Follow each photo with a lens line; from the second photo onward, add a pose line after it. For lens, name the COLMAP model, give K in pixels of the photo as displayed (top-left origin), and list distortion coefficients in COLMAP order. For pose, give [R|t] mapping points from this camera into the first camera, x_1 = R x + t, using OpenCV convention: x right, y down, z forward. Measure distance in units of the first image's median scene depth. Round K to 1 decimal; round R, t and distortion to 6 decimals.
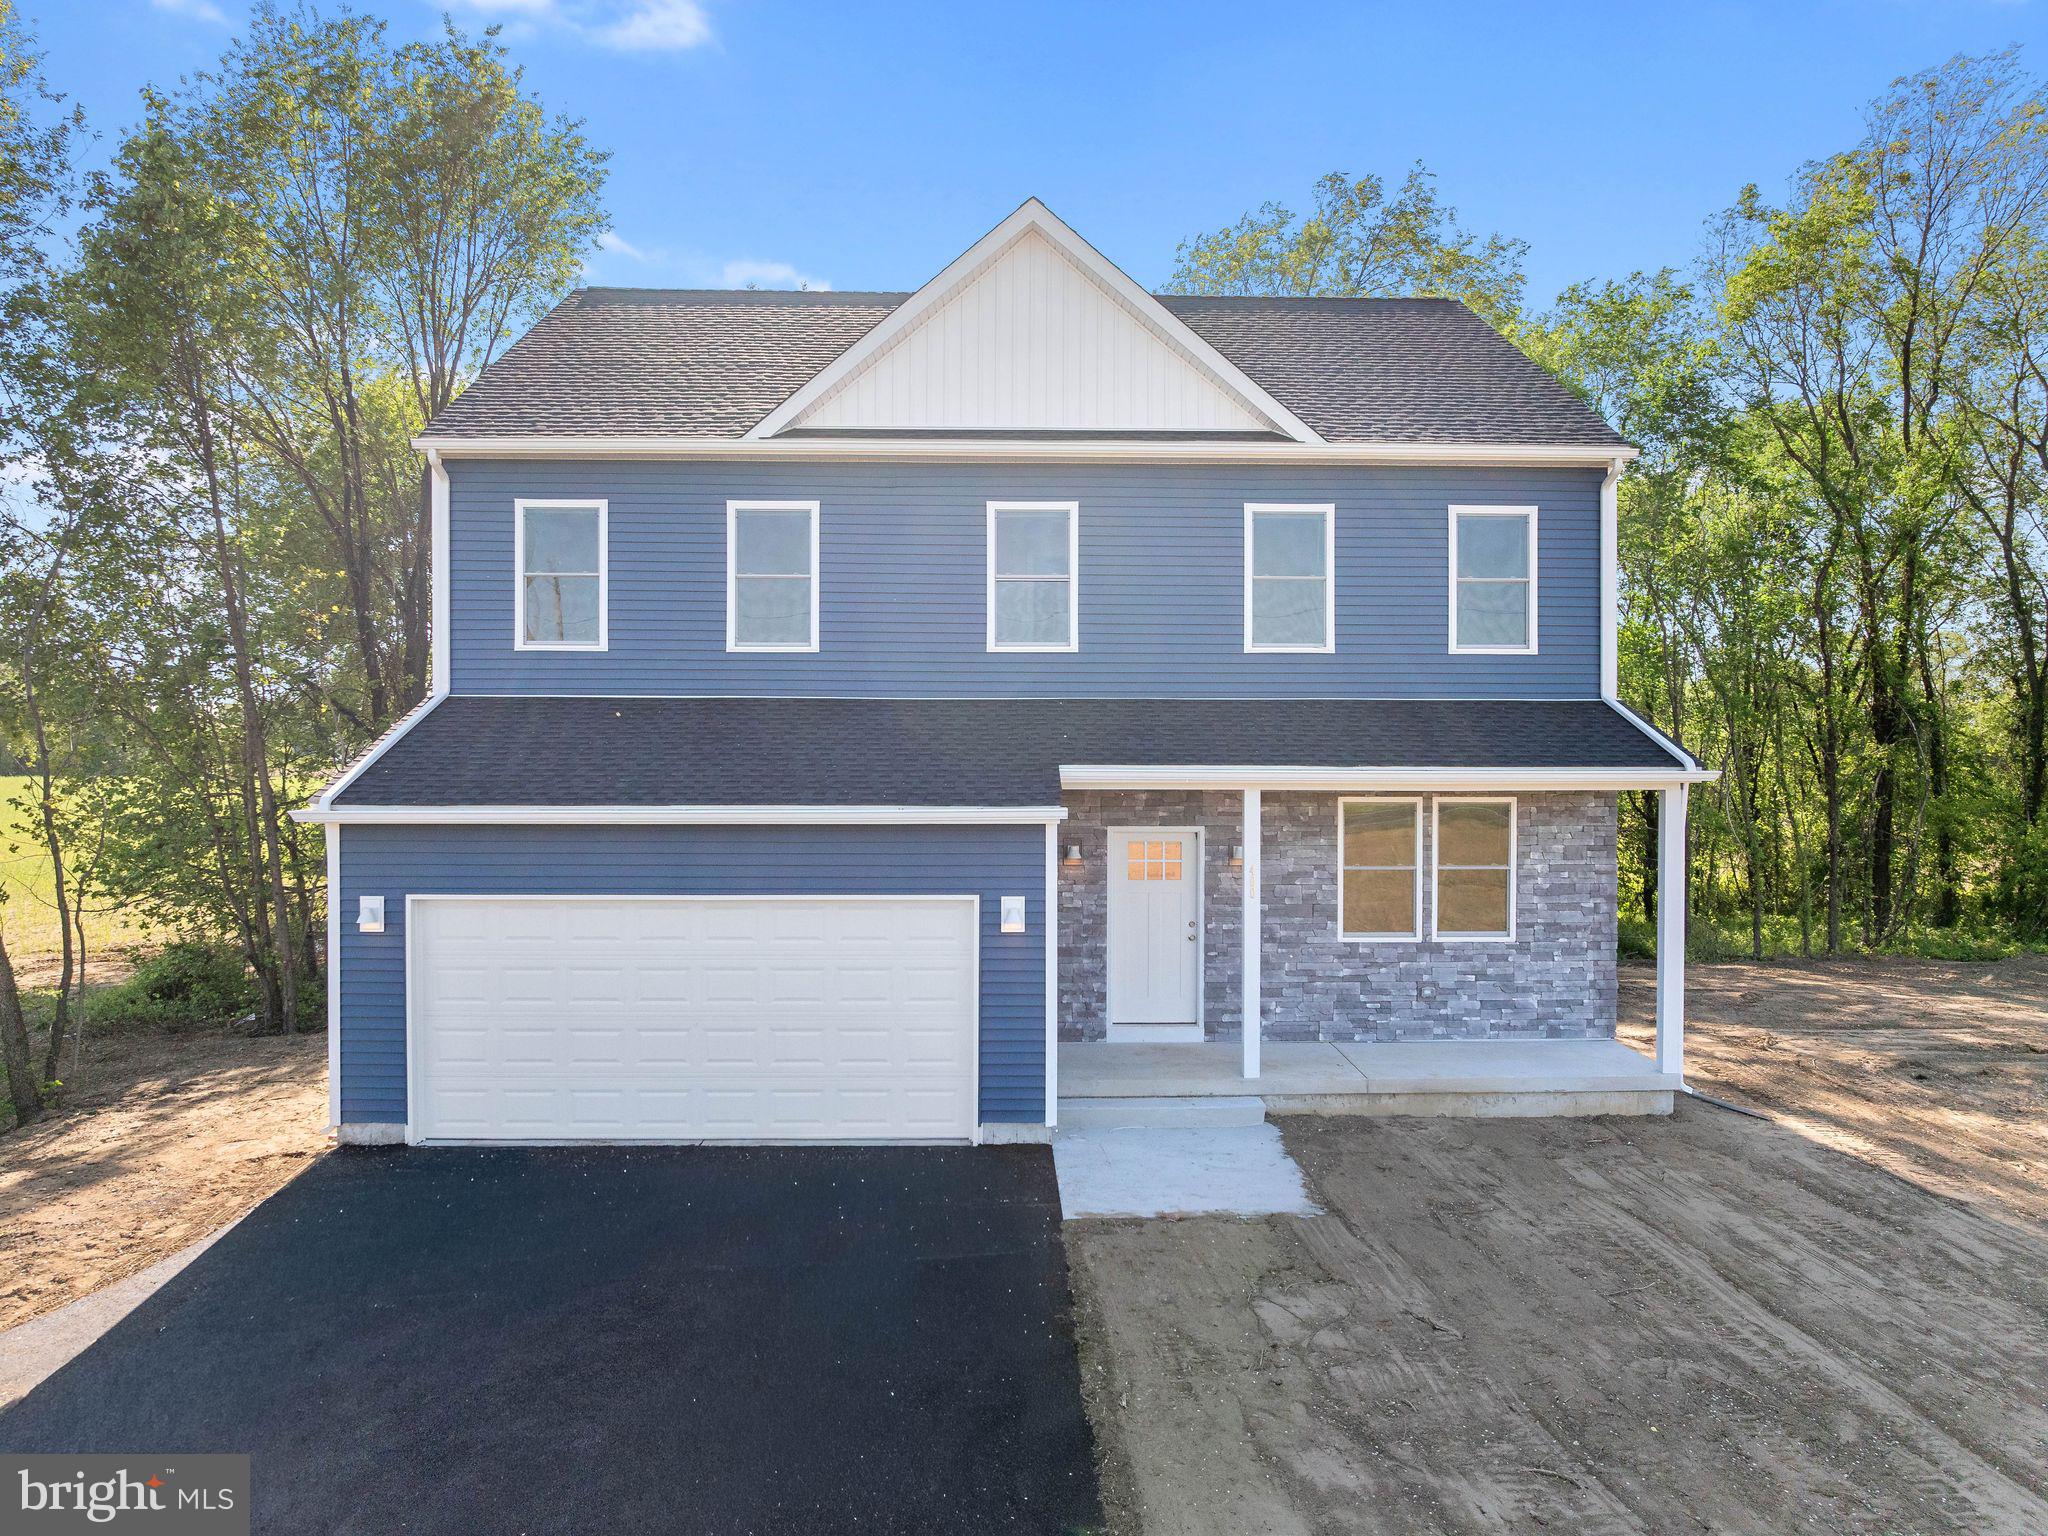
lens RADIAL K [[1424.3, 0, 1024.0], [0, 1424.3, 768.0], [0, 0, 1]] dist [-0.020093, 0.001055]
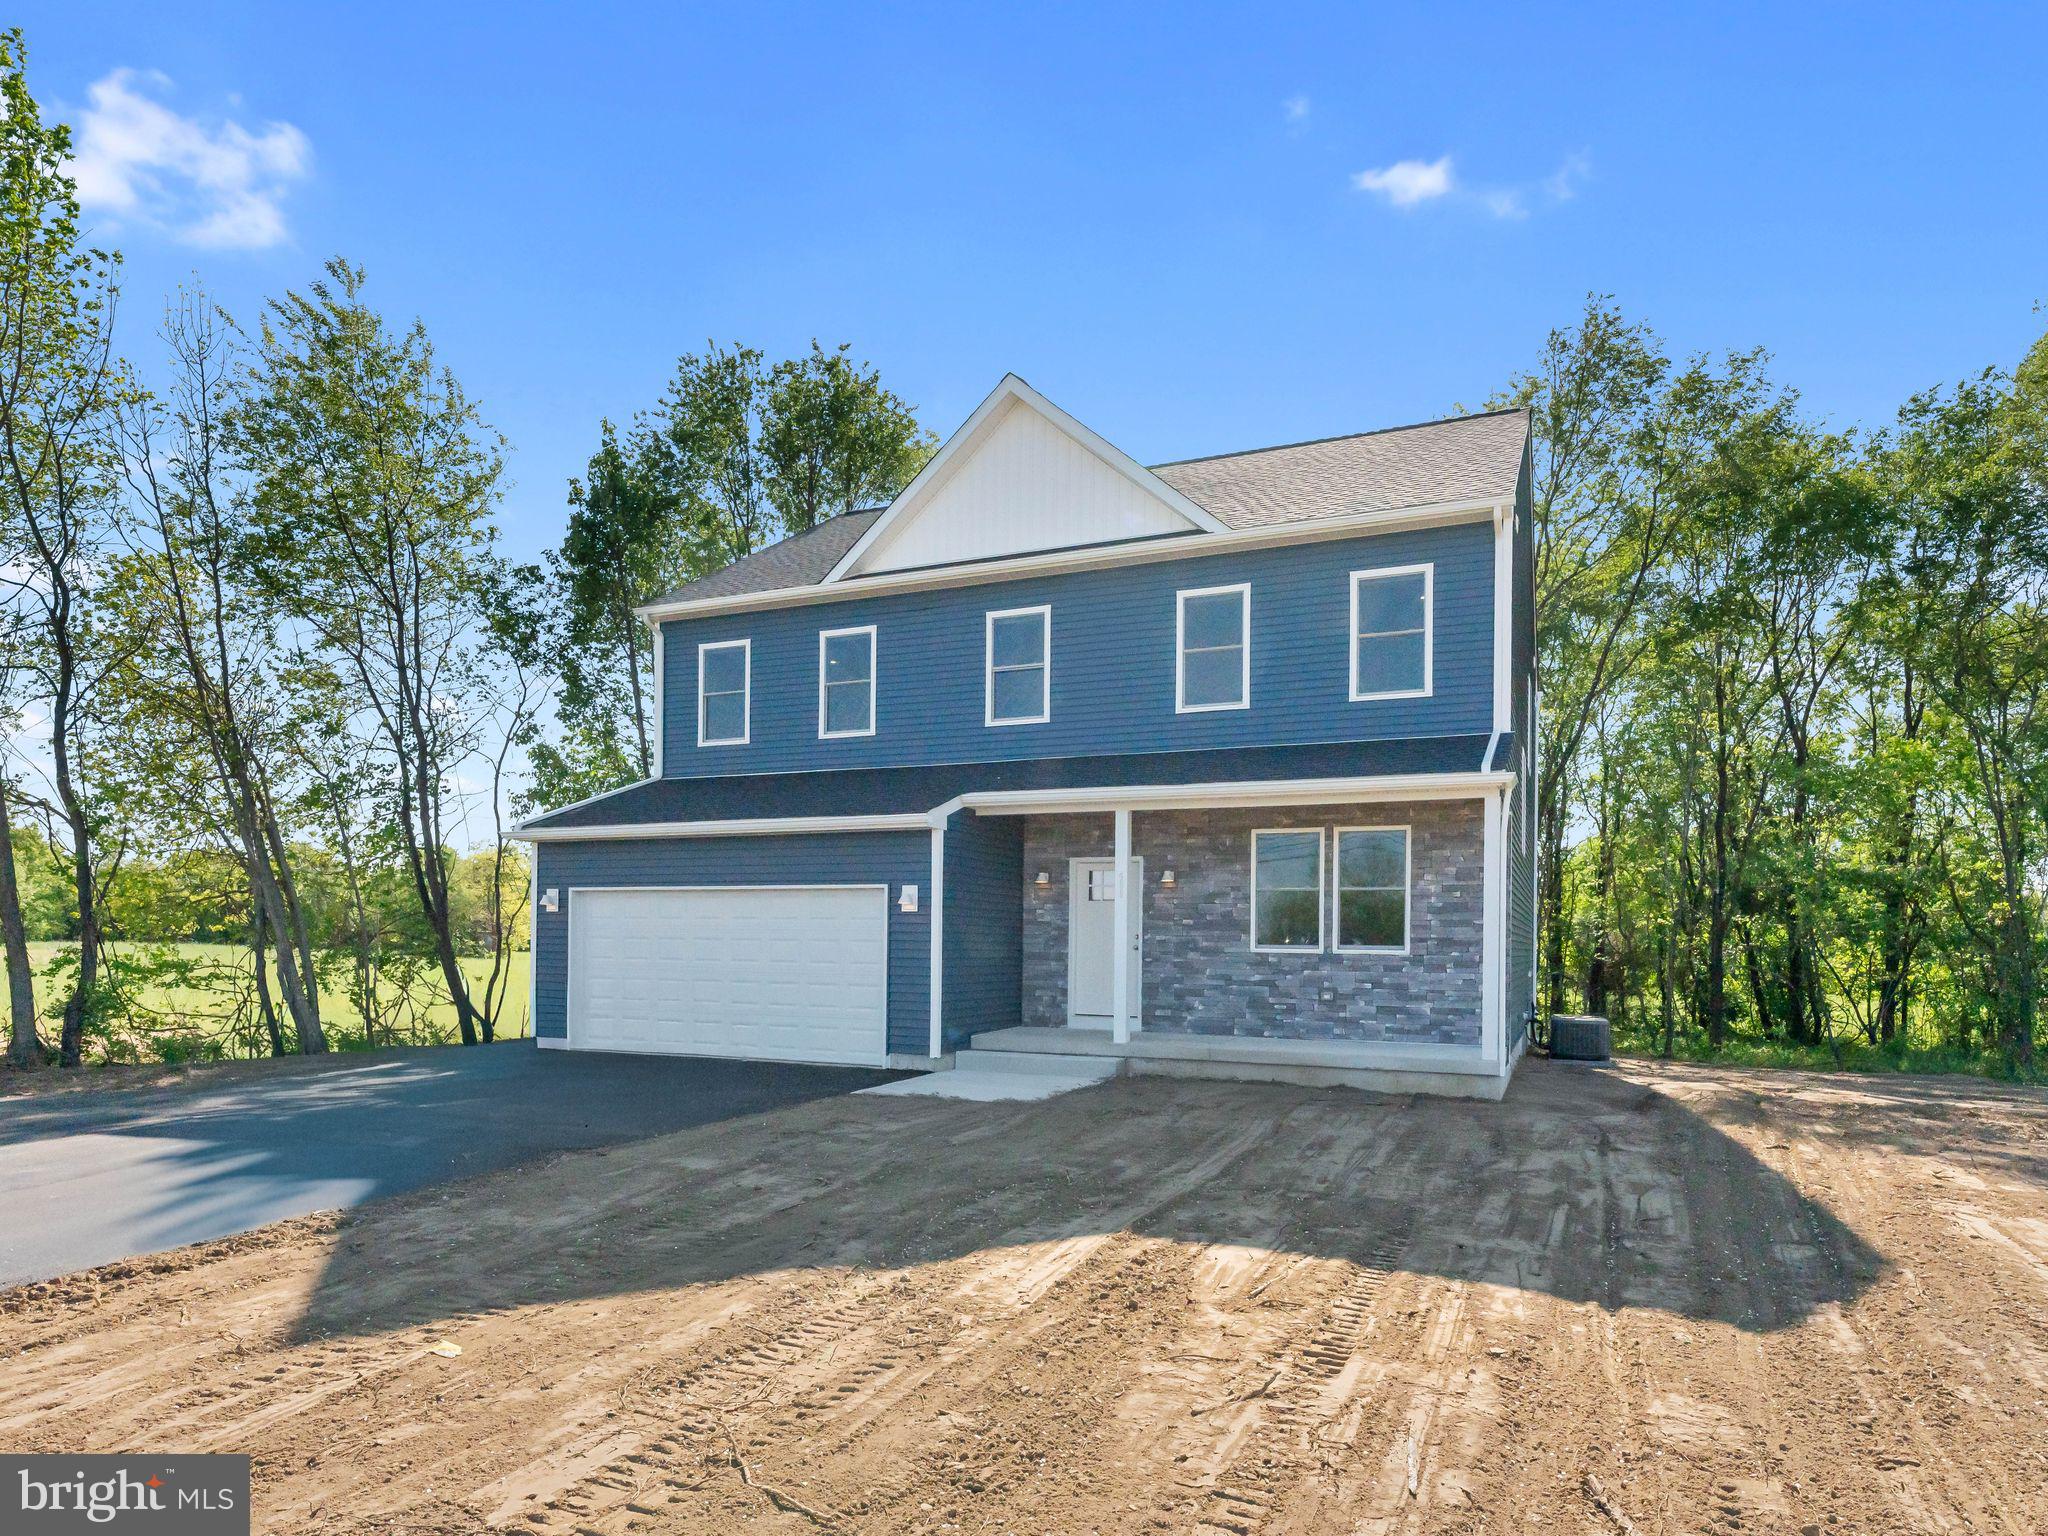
lens RADIAL K [[1221.9, 0, 1018.5], [0, 1221.9, 931.8], [0, 0, 1]] dist [0.020252, -0.087773]
pose [[0.902281, 0.005766, -0.431109, 0.484419], [-0.014379, 0.999757, -0.016723, 0.125229], [0.430908, 0.021288, 0.902145, -0.000818]]
